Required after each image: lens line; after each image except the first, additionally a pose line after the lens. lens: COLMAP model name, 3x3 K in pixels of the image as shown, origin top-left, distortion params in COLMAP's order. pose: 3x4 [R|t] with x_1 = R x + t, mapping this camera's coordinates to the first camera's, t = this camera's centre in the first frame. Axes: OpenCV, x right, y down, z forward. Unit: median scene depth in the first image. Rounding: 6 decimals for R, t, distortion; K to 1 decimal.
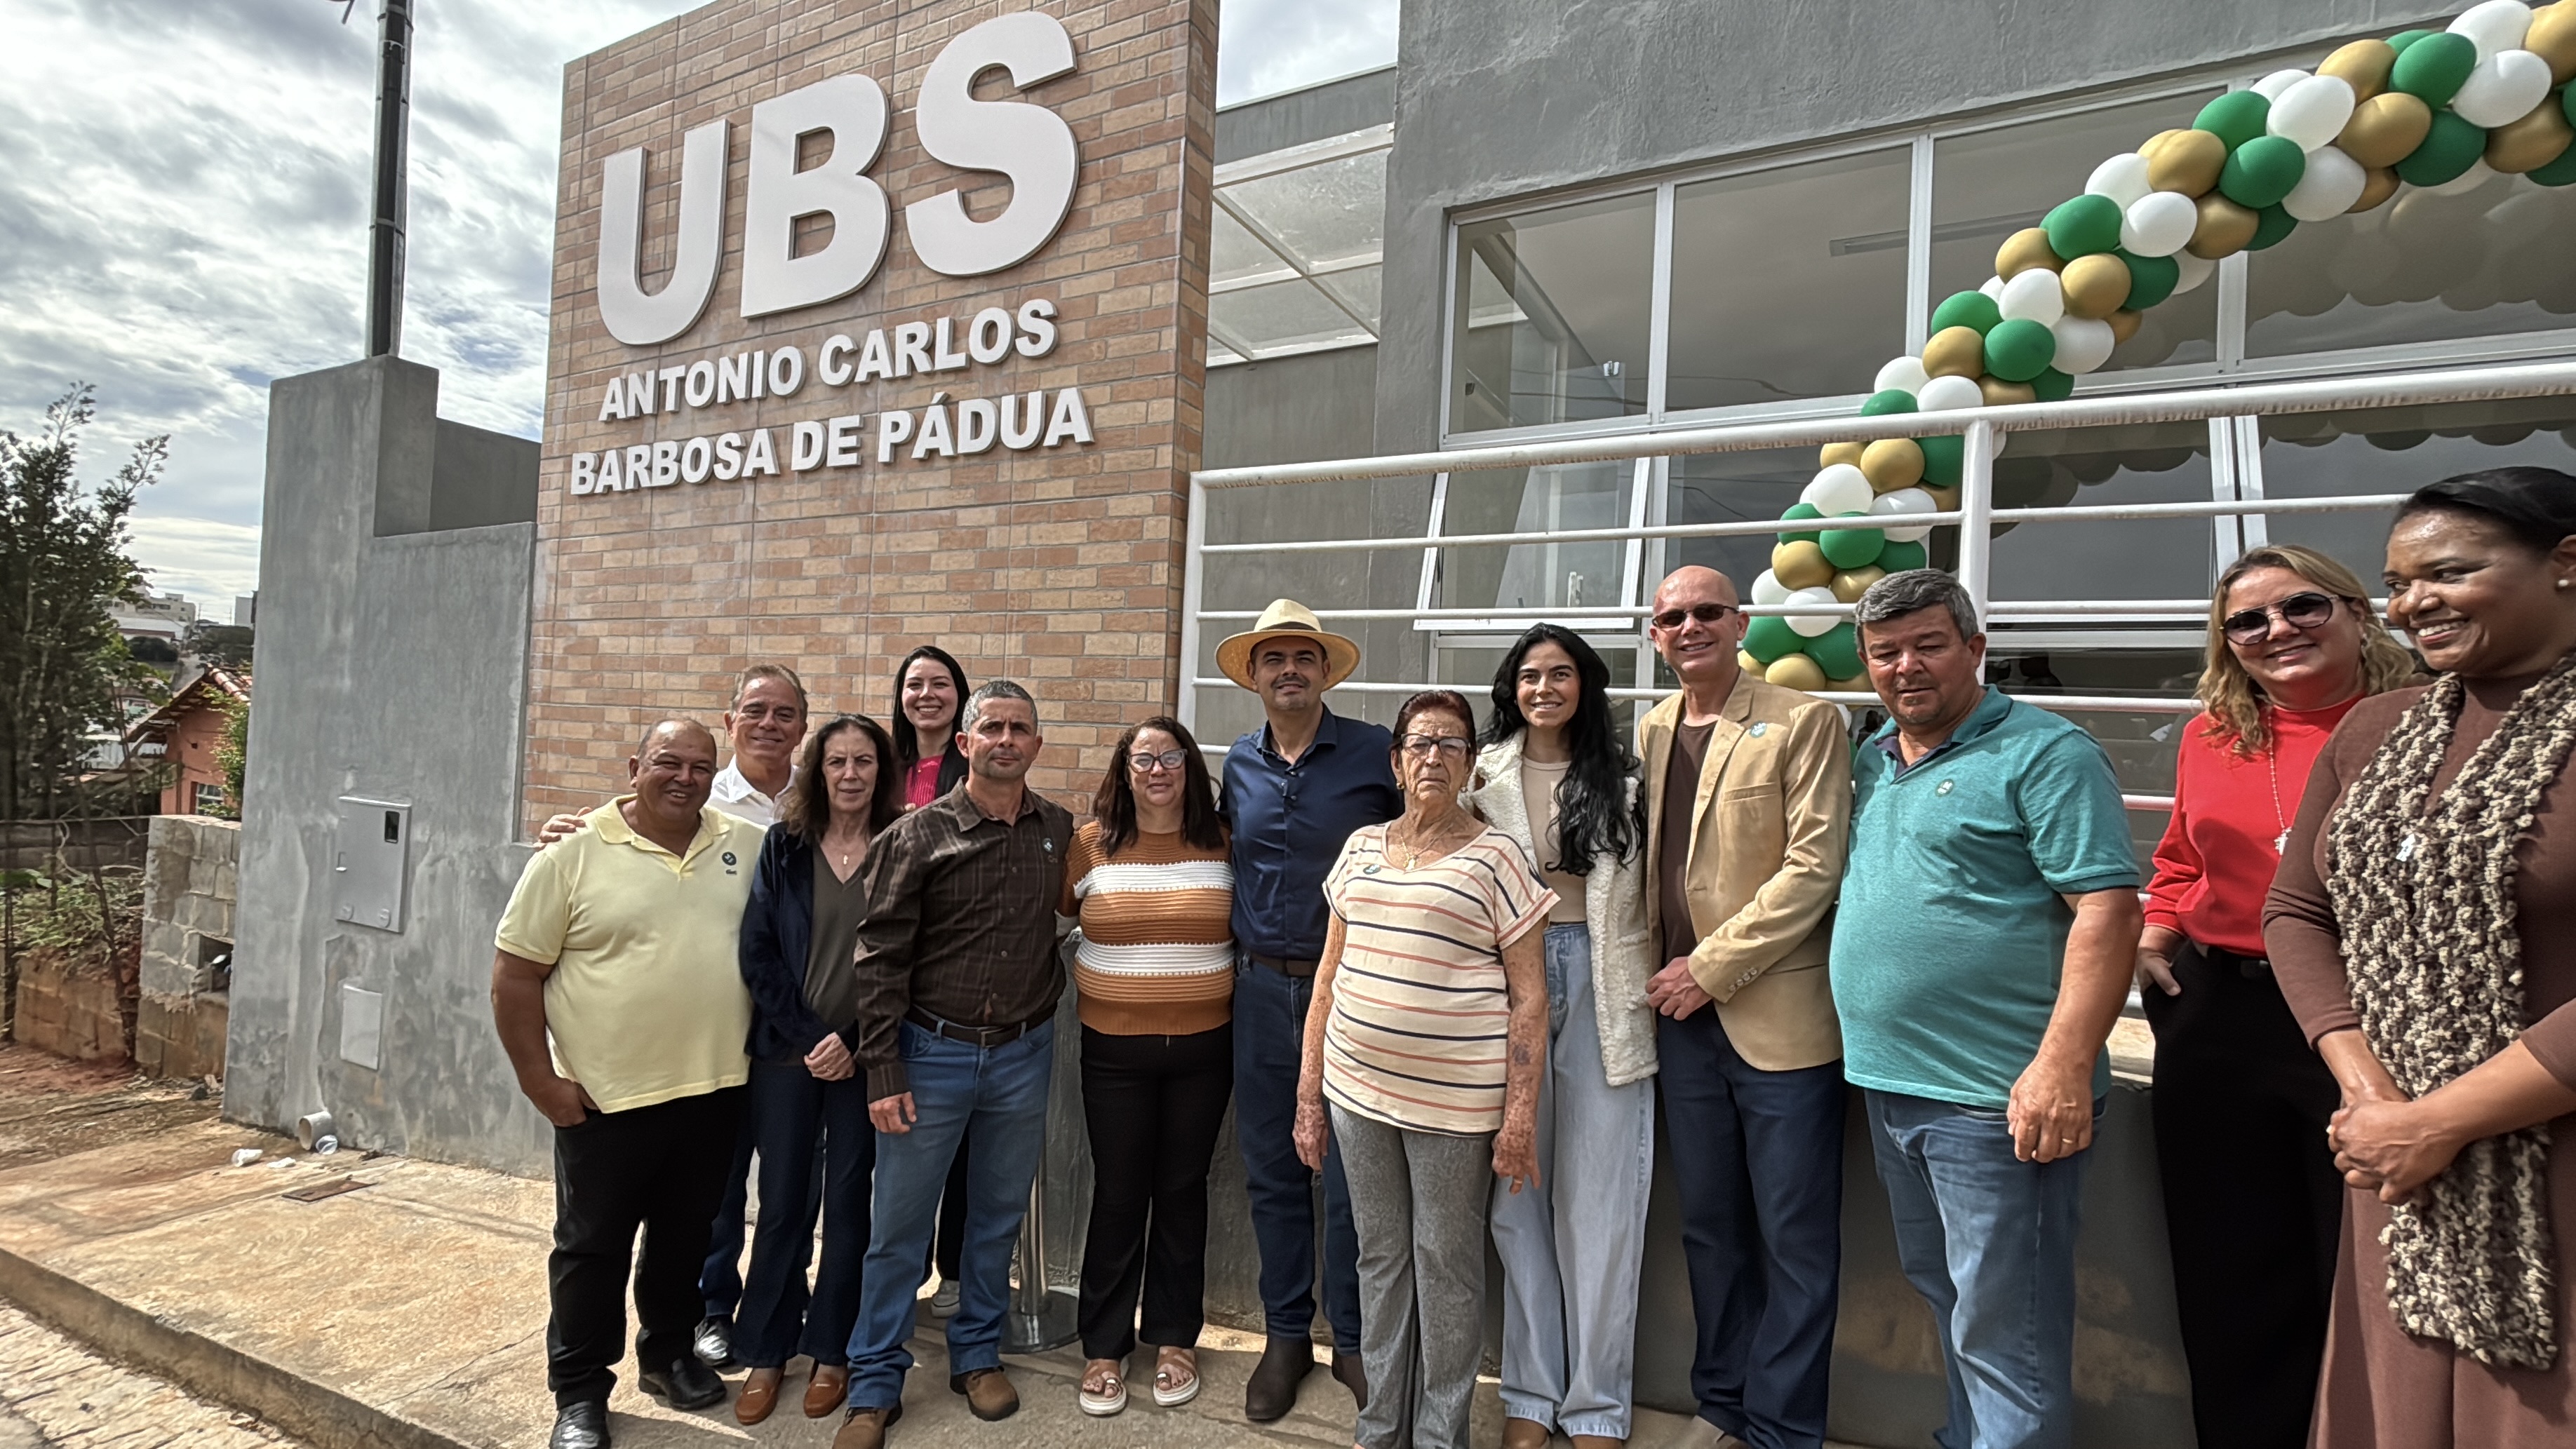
lens RADIAL K [[1131.2, 0, 1303.0], [0, 1131.2, 731.9], [0, 0, 1]] dist [-0.003351, -0.000085]
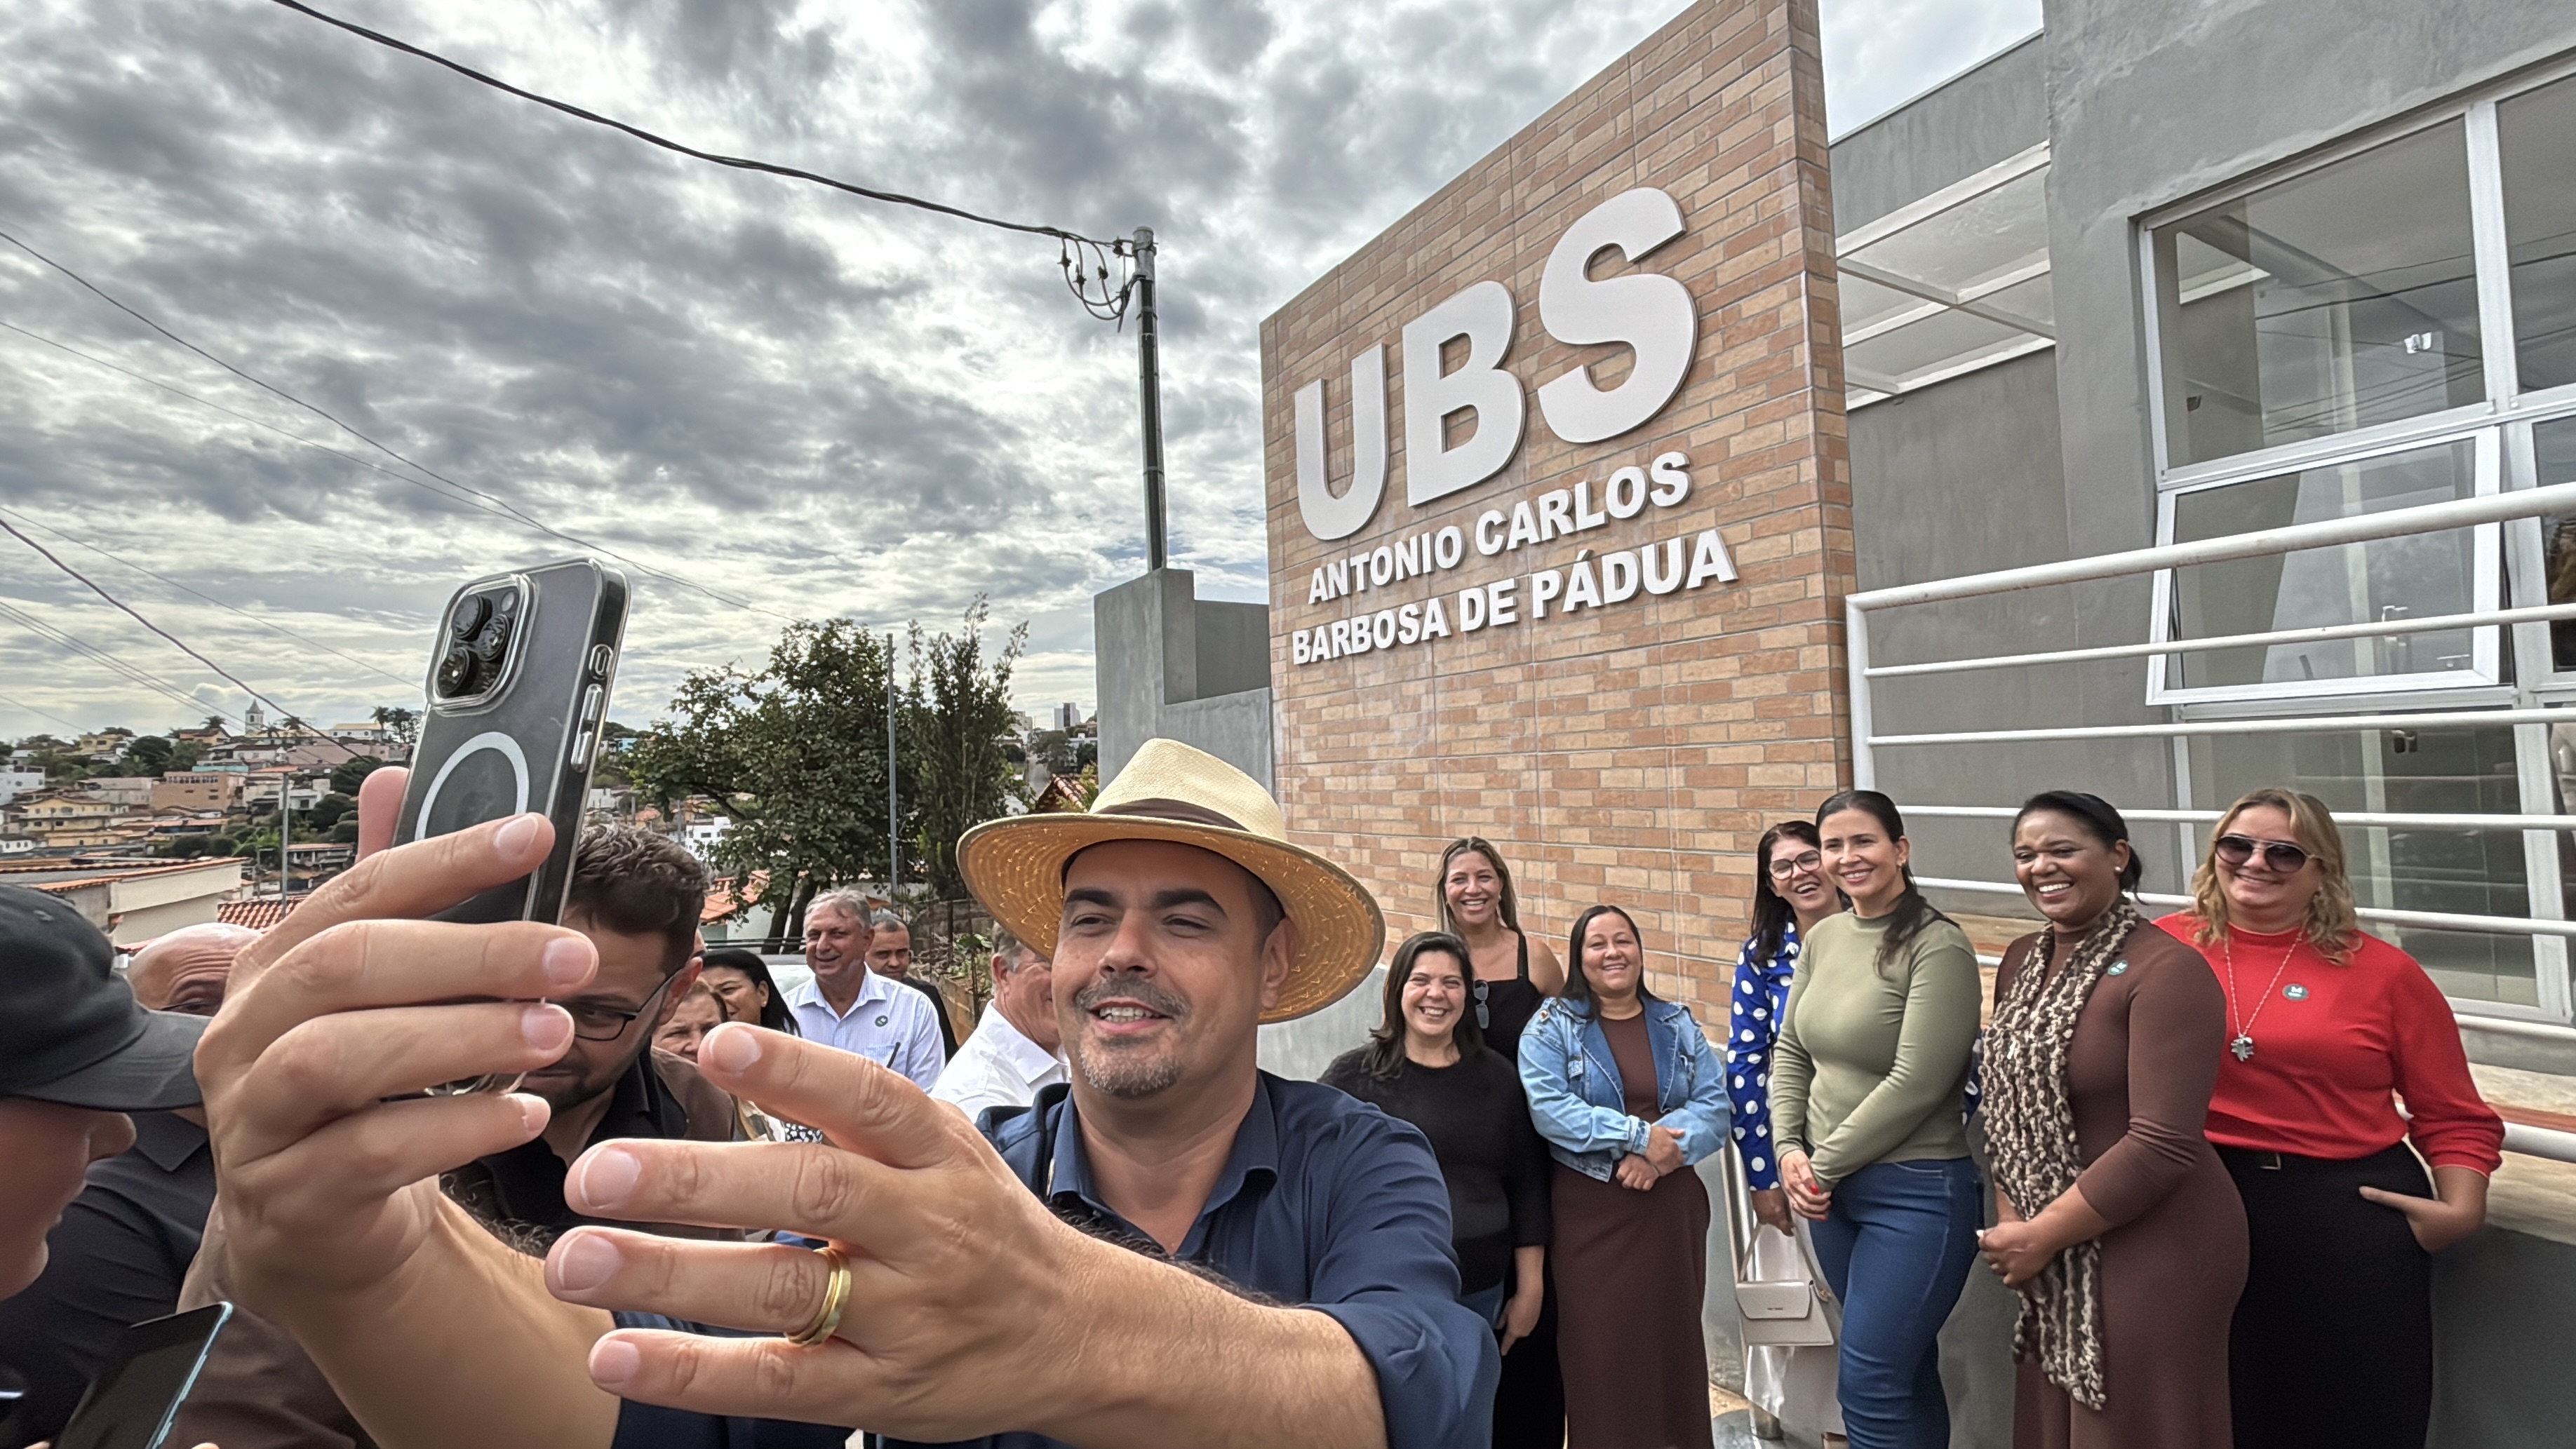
lens RADIAL K [[1131.2, 0, 1291.0], [0, 1131.2, 736.6], [0, 0, 1]] dist [-0.003351, -0.000085]
pose [[0.845916, -0.093111, -0.525126, -0.001751], [0.079704, 0.995655, -0.048148, -0.077440], [0.527327, -0.001125, 0.849662, -0.070805]]
